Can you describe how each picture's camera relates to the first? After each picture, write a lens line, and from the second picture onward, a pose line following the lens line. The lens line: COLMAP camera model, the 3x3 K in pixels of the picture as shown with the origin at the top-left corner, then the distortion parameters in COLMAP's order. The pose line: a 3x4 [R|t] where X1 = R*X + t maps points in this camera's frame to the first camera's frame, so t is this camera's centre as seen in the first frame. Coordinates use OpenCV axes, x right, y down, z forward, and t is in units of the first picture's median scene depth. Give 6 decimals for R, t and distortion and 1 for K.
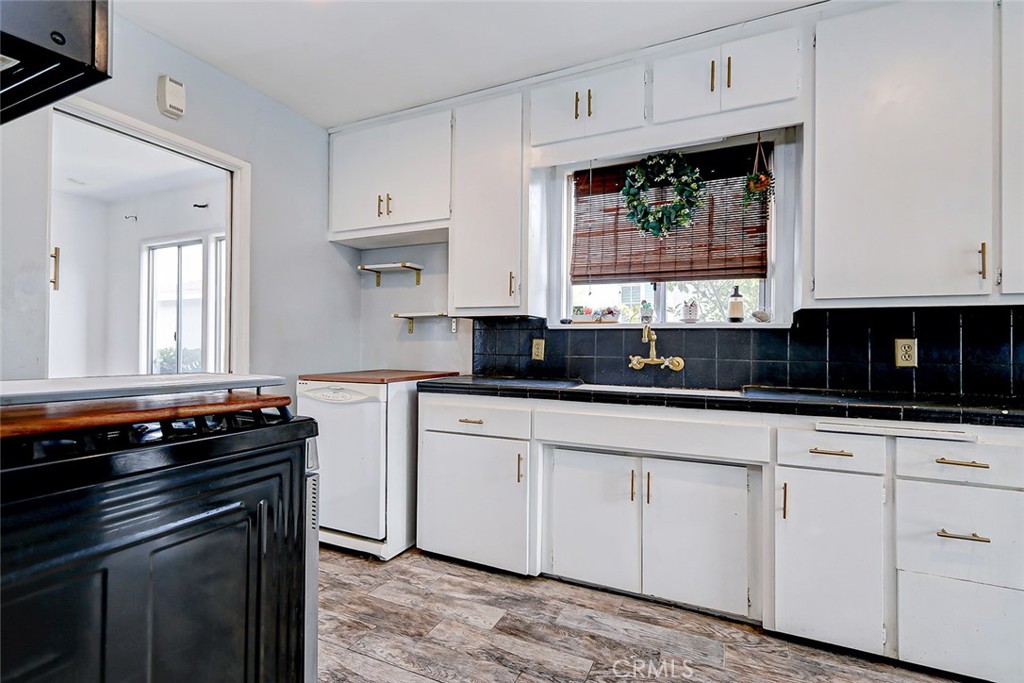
lens RADIAL K [[469.8, 0, 510.8], [0, 469.8, 338.1], [0, 0, 1]] dist [0.009238, -0.002924]
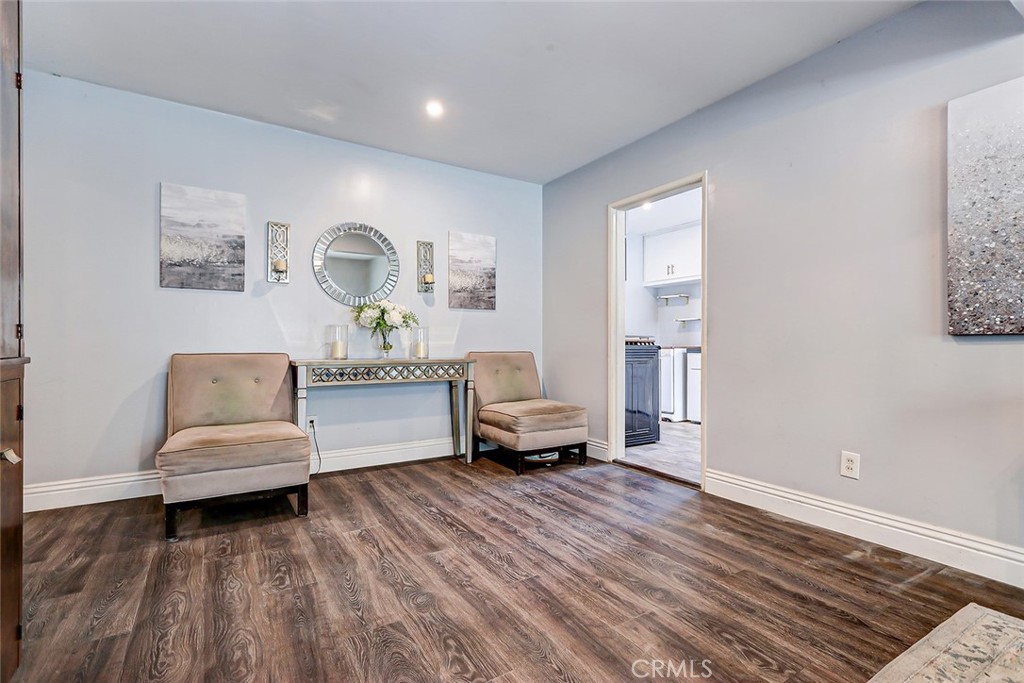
lens RADIAL K [[469.8, 0, 513.7], [0, 469.8, 342.0], [0, 0, 1]] dist [0.009238, -0.002924]
pose [[0.846410, -0.009377, -0.532449, 0.339197], [0.011096, 0.999938, 0.000029, 0.055586], [0.532416, -0.005933, 0.846462, -1.530708]]
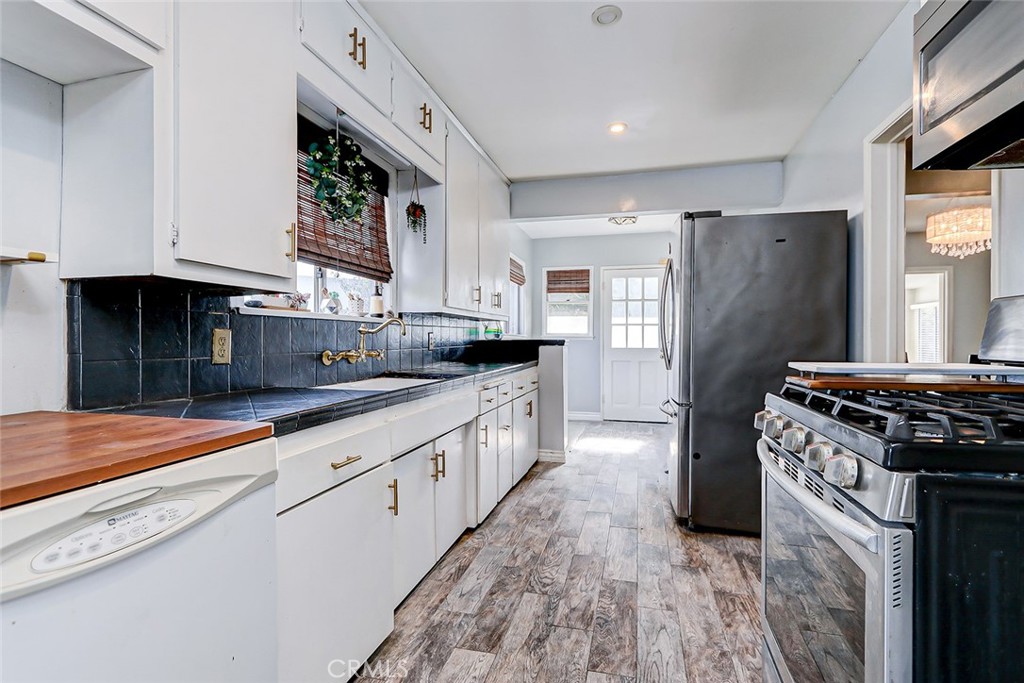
lens RADIAL K [[469.8, 0, 529.0], [0, 469.8, 335.4], [0, 0, 1]] dist [0.009238, -0.002924]
pose [[-0.197335, -0.002555, 0.980333, -0.742385], [-0.014157, 0.999900, -0.000243, 0.005307], [-0.980234, -0.013927, -0.197351, 0.885568]]
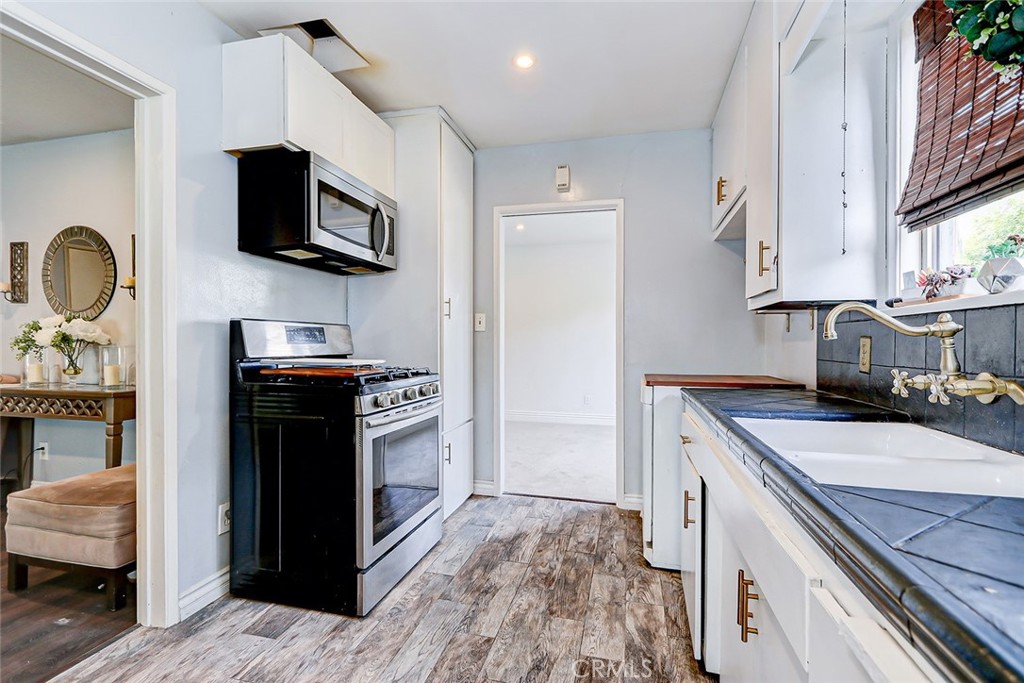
lens RADIAL K [[469.8, 0, 519.7], [0, 469.8, 346.3], [0, 0, 1]] dist [0.009238, -0.002924]
pose [[0.194732, 0.000190, -0.980857, 0.662421], [0.011511, 0.999931, 0.002479, 0.008445], [0.980789, -0.011774, 0.194716, 0.558688]]
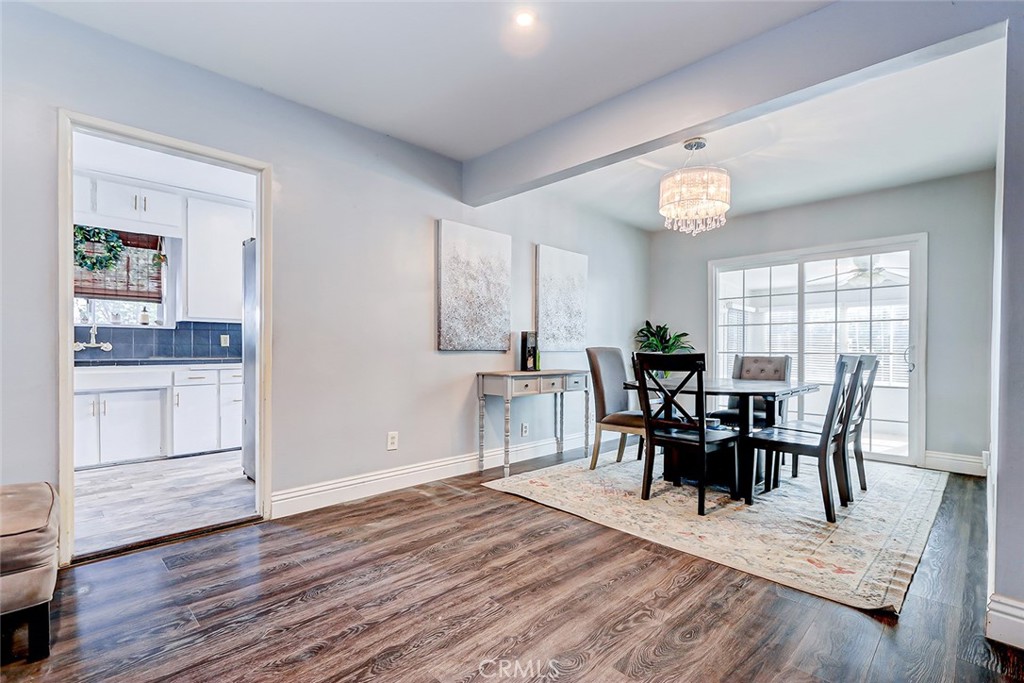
lens RADIAL K [[469.8, 0, 517.0], [0, 469.8, 357.9], [0, 0, 1]] dist [0.009238, -0.002924]
pose [[0.333118, -0.022984, 0.942605, -0.854005], [-0.011621, 0.999527, 0.028479, 0.028488], [-0.942813, -0.020441, 0.332694, -1.101606]]
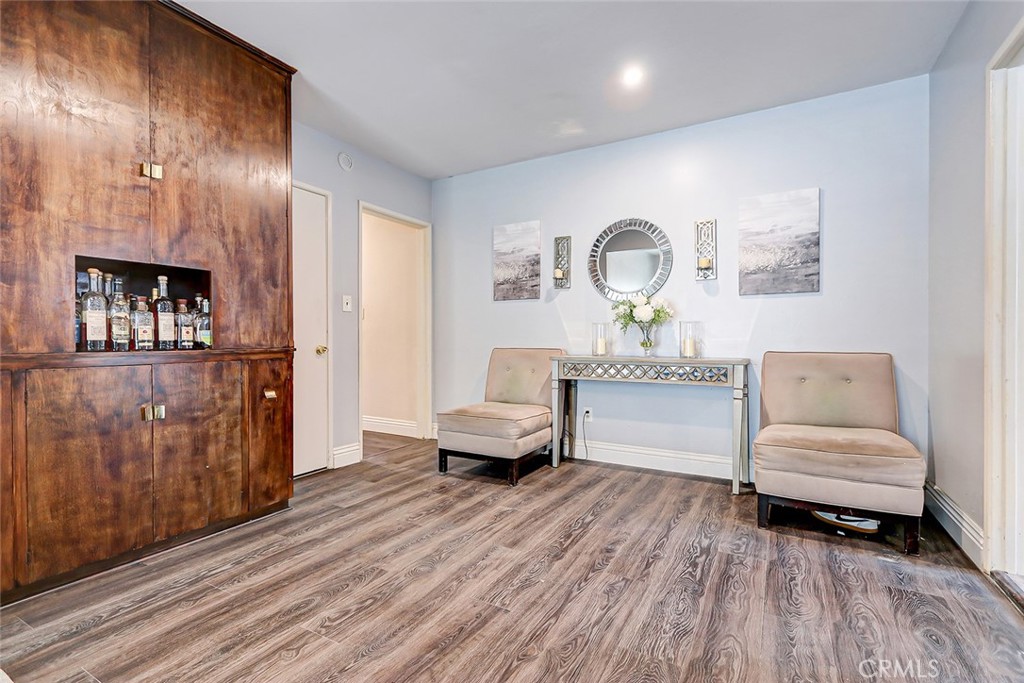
lens RADIAL K [[469.8, 0, 515.7], [0, 469.8, 341.9], [0, 0, 1]] dist [0.009238, -0.002924]
pose [[-0.075440, -0.004184, -0.997142, 0.653106], [0.010131, 0.999936, -0.004963, 0.063689], [0.997099, -0.010476, -0.075392, -0.713392]]
